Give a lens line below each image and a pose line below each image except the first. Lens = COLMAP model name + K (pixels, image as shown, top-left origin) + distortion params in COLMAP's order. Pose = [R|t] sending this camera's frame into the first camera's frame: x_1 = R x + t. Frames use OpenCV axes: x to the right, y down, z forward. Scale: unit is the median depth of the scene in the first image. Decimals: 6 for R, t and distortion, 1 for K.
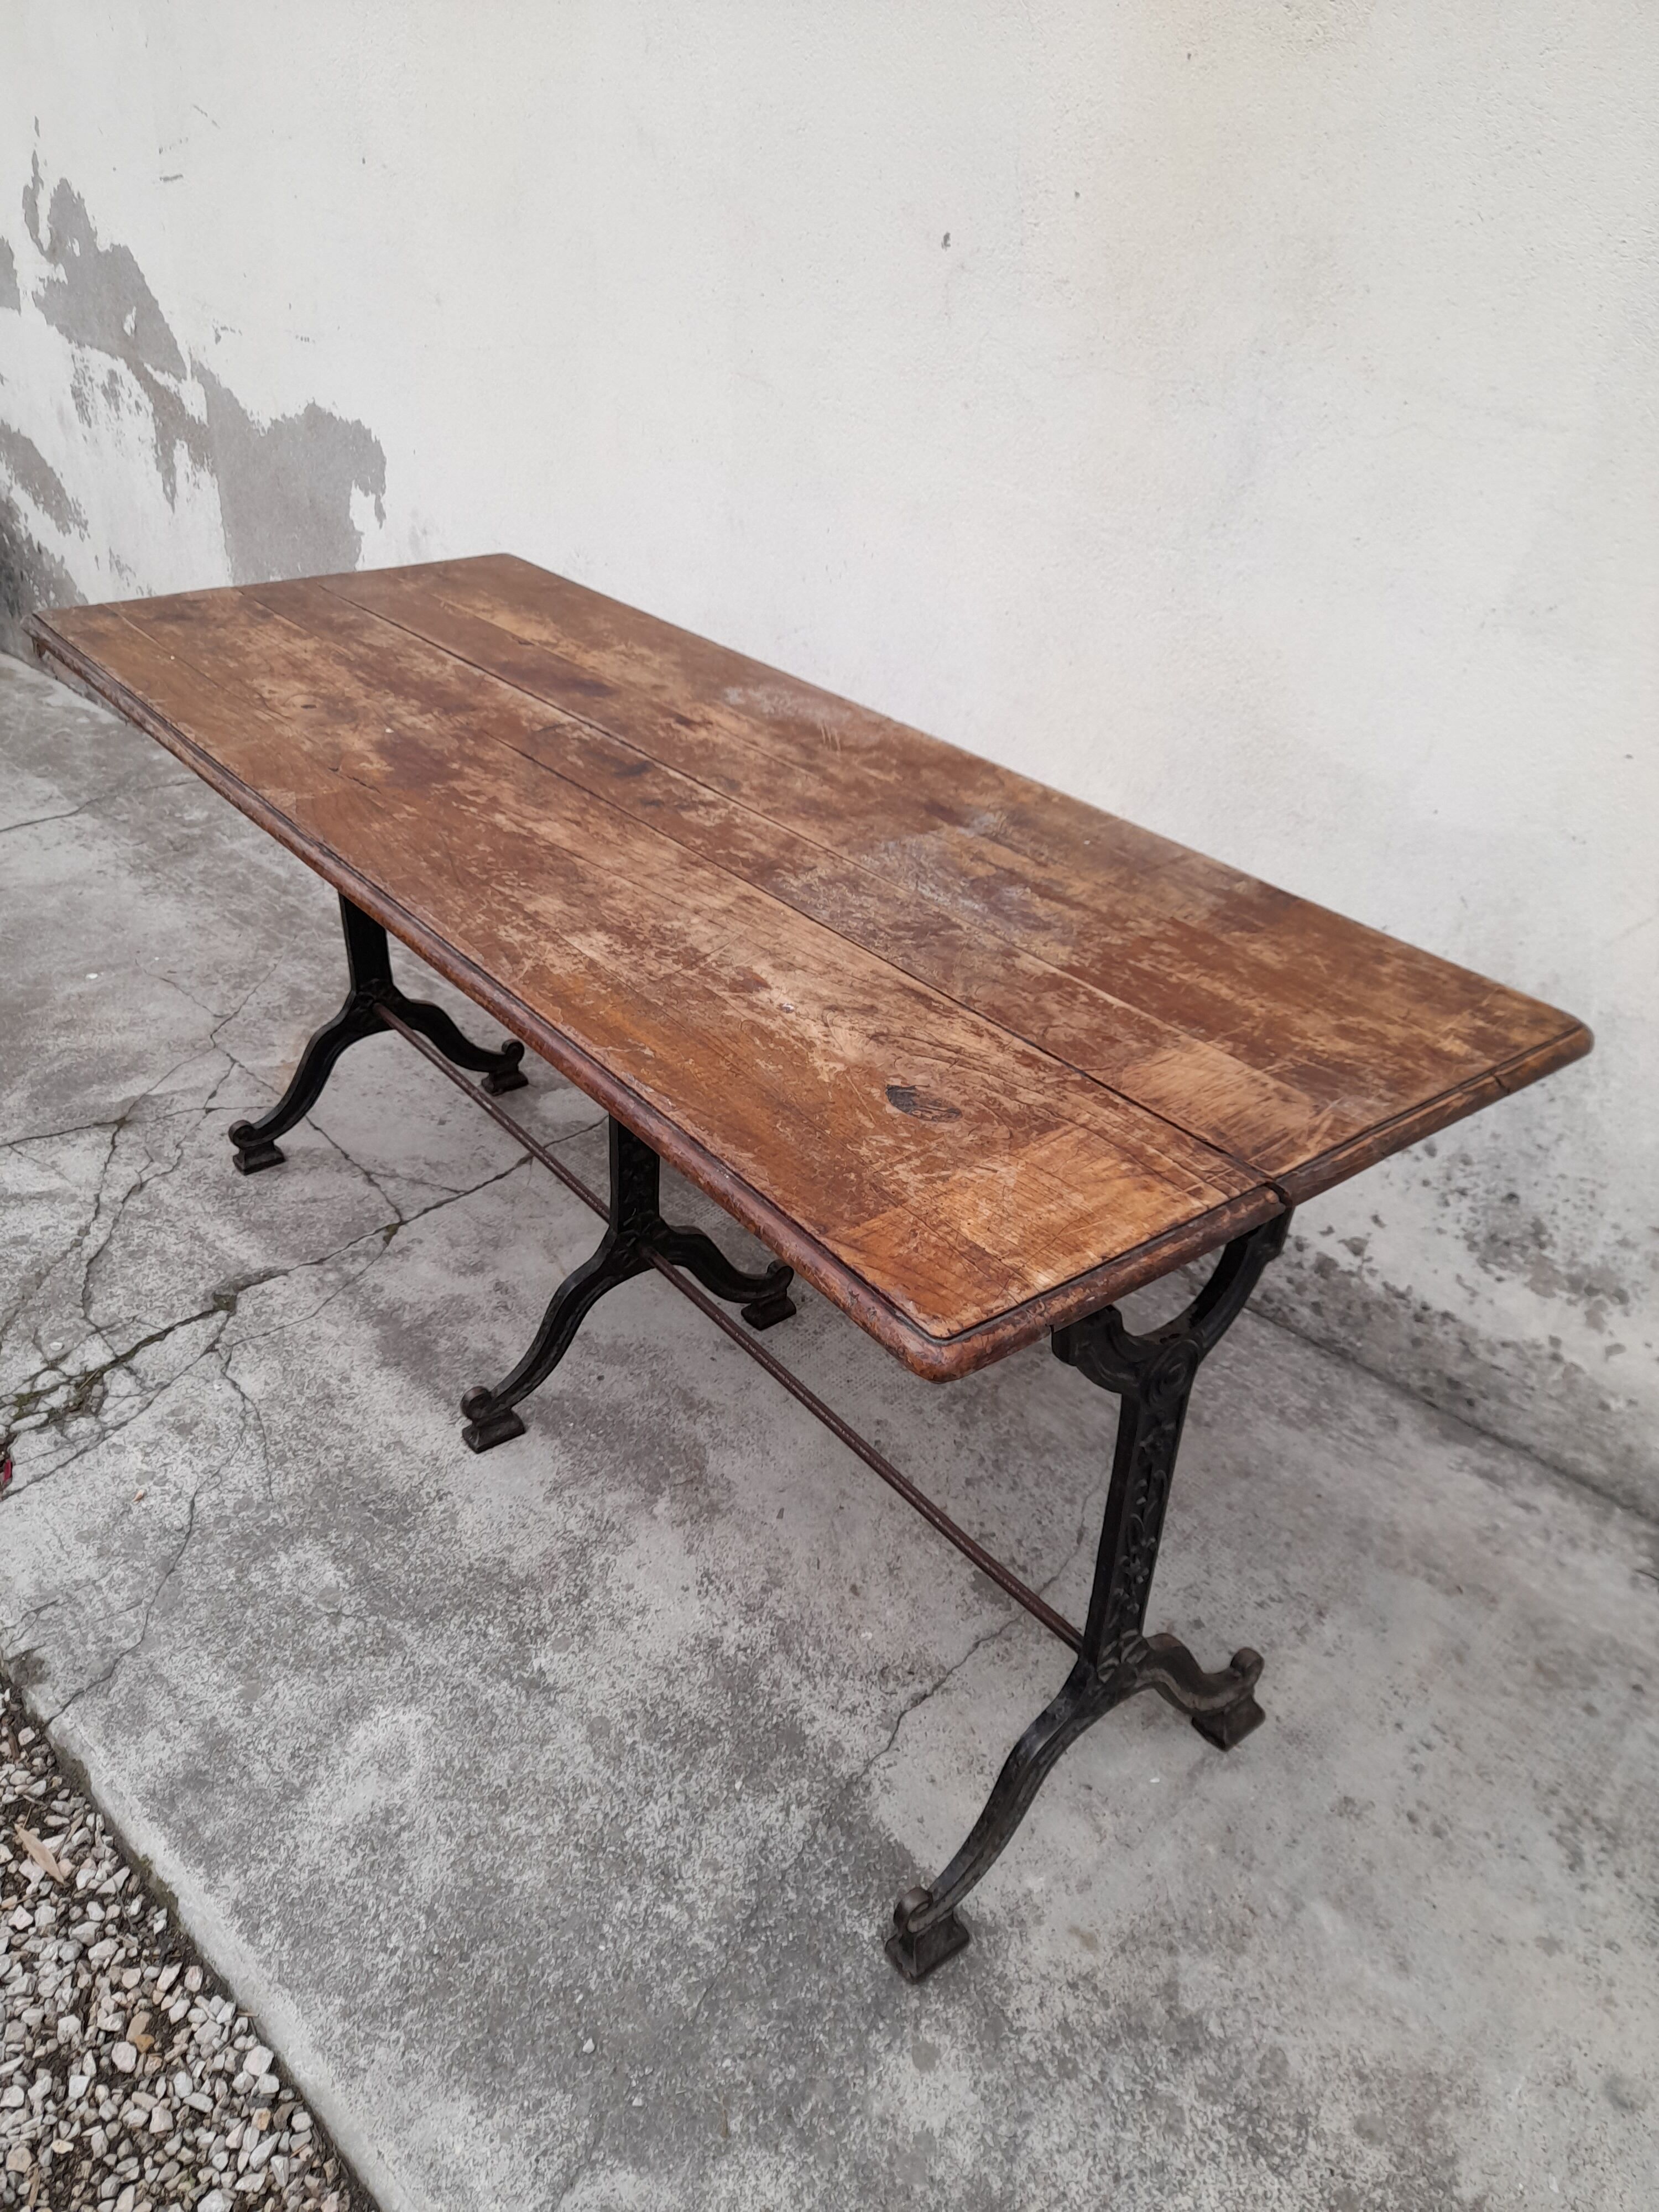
lens RADIAL K [[1637.4, 0, 801.8], [0, 1637.4, 1104.6], [0, 0, 1]] dist [0.039246, -0.036634]
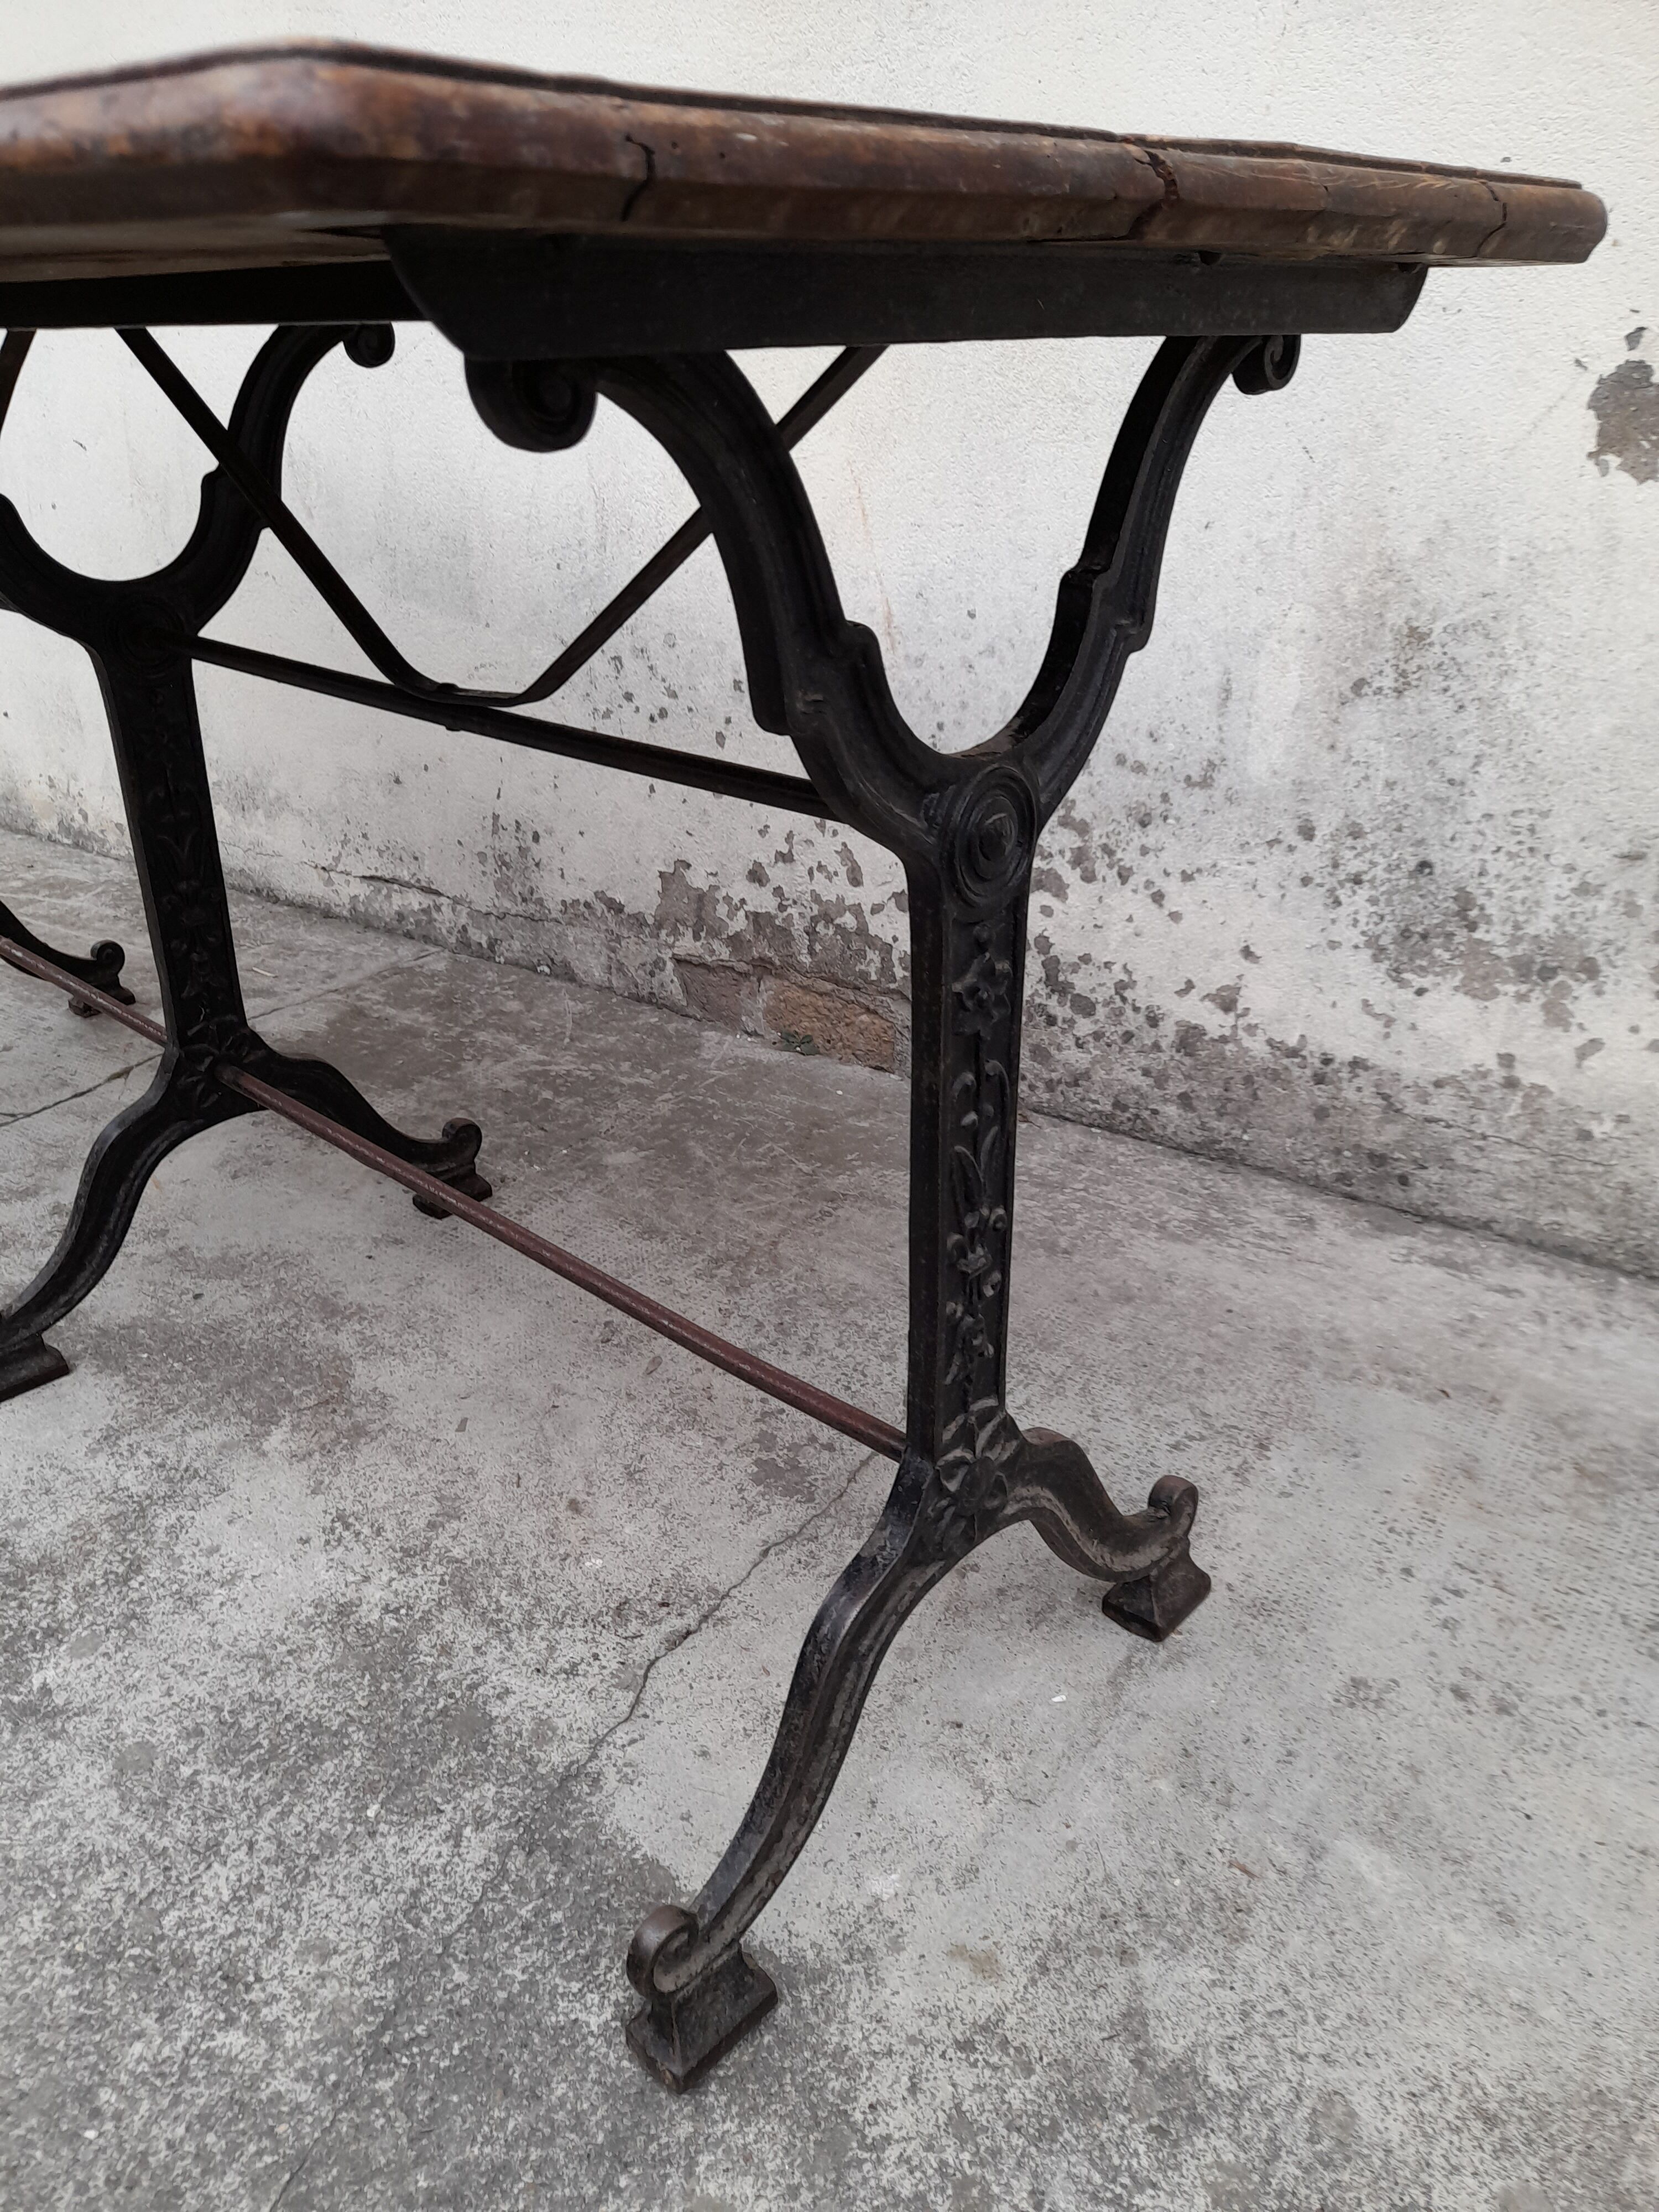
lens RADIAL K [[1637.4, 0, 807.2], [0, 1637.4, 1098.7], [0, 0, 1]] dist [0.039246, -0.036634]
pose [[0.987058, -0.105223, 0.121015, 0.067717], [0.117695, 0.987900, -0.100999, 0.234012], [-0.108923, 0.113934, 0.987499, 0.364932]]
